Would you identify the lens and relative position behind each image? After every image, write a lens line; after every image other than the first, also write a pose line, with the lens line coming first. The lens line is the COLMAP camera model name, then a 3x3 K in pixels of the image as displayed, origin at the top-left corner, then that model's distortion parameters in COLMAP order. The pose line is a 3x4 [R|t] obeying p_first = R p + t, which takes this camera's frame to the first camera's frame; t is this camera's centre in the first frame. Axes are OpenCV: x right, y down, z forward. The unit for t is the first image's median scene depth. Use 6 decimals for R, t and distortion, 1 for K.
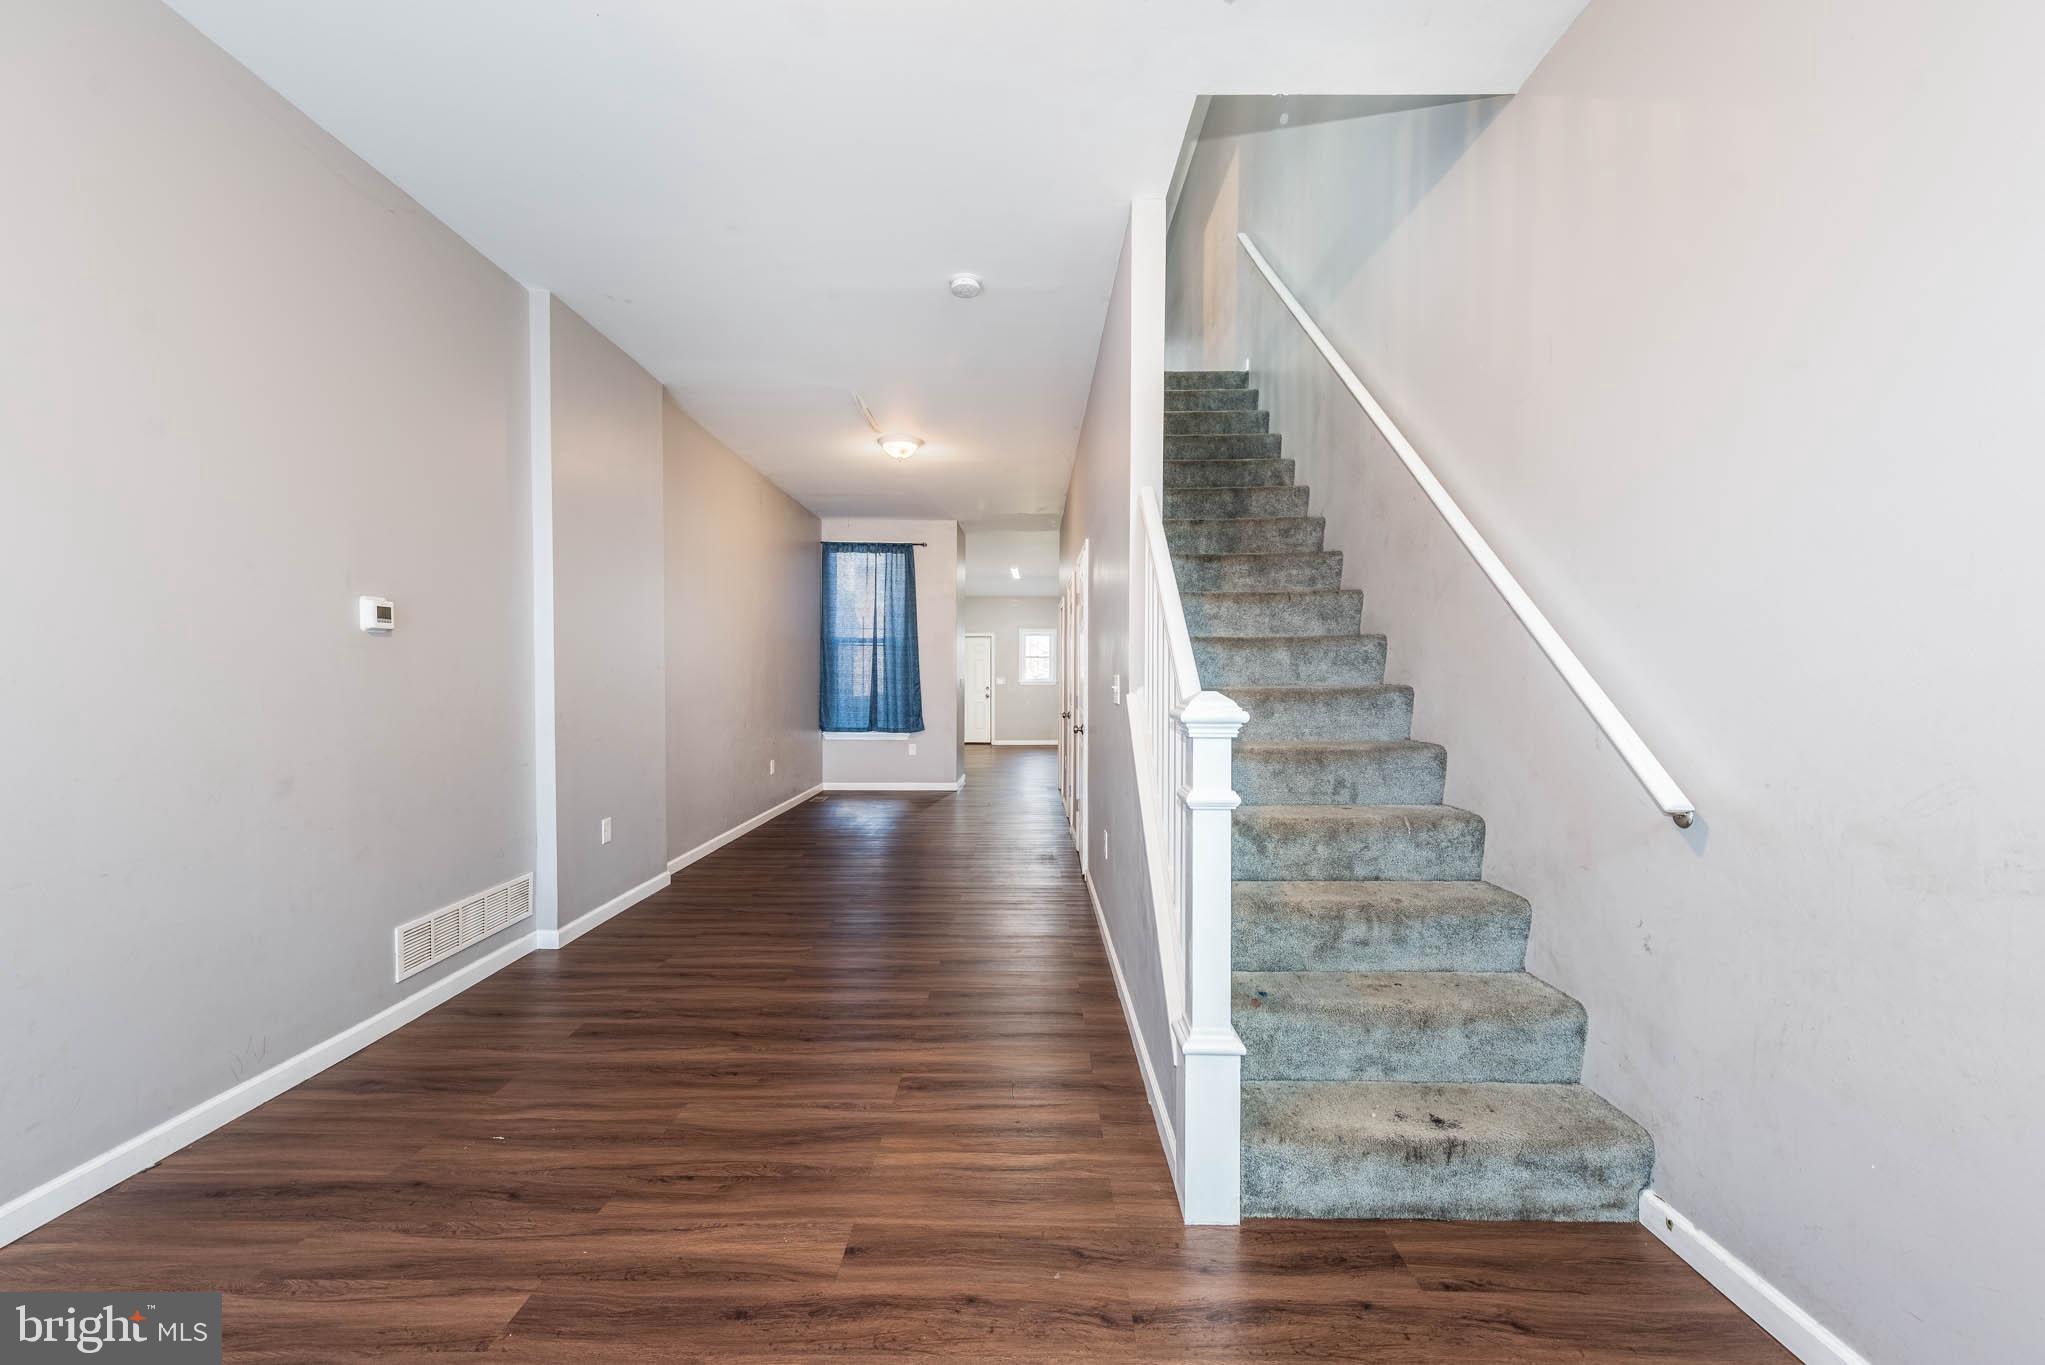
lens RADIAL K [[832.2, 0, 1067.0], [0, 832.2, 688.5], [0, 0, 1]] dist [0.009846, -0.001622]
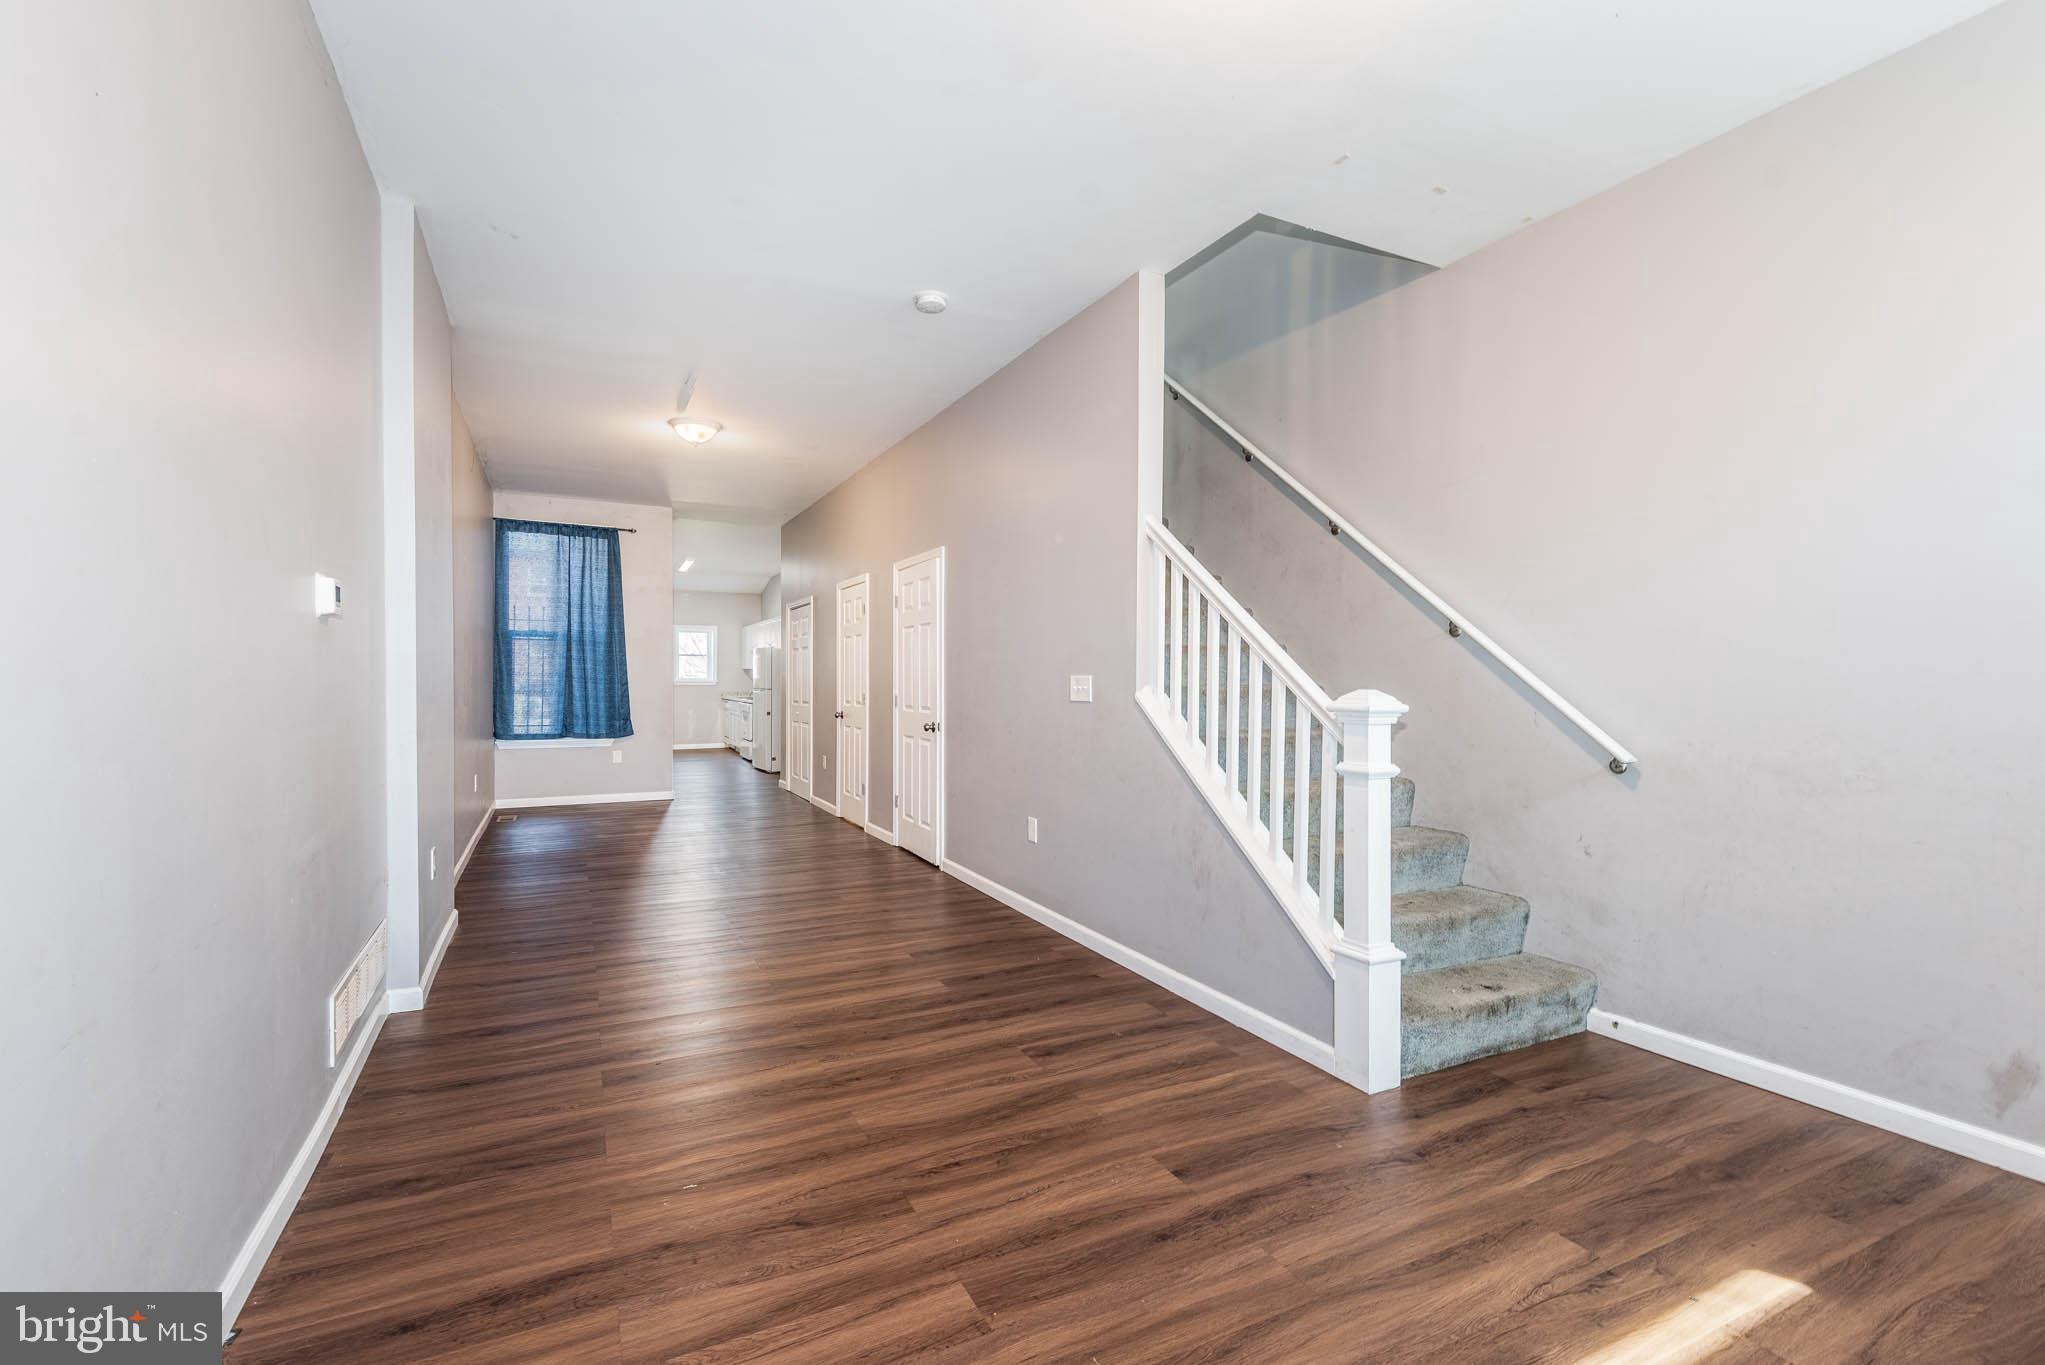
lens RADIAL K [[832.2, 0, 982.4], [0, 832.2, 683.3], [0, 0, 1]] dist [0.009846, -0.001622]
pose [[0.907989, -0.000771, 0.418993, -0.871231], [0.003149, 0.999983, -0.004985, -0.001666], [-0.418982, 0.005846, 0.907976, 0.050904]]
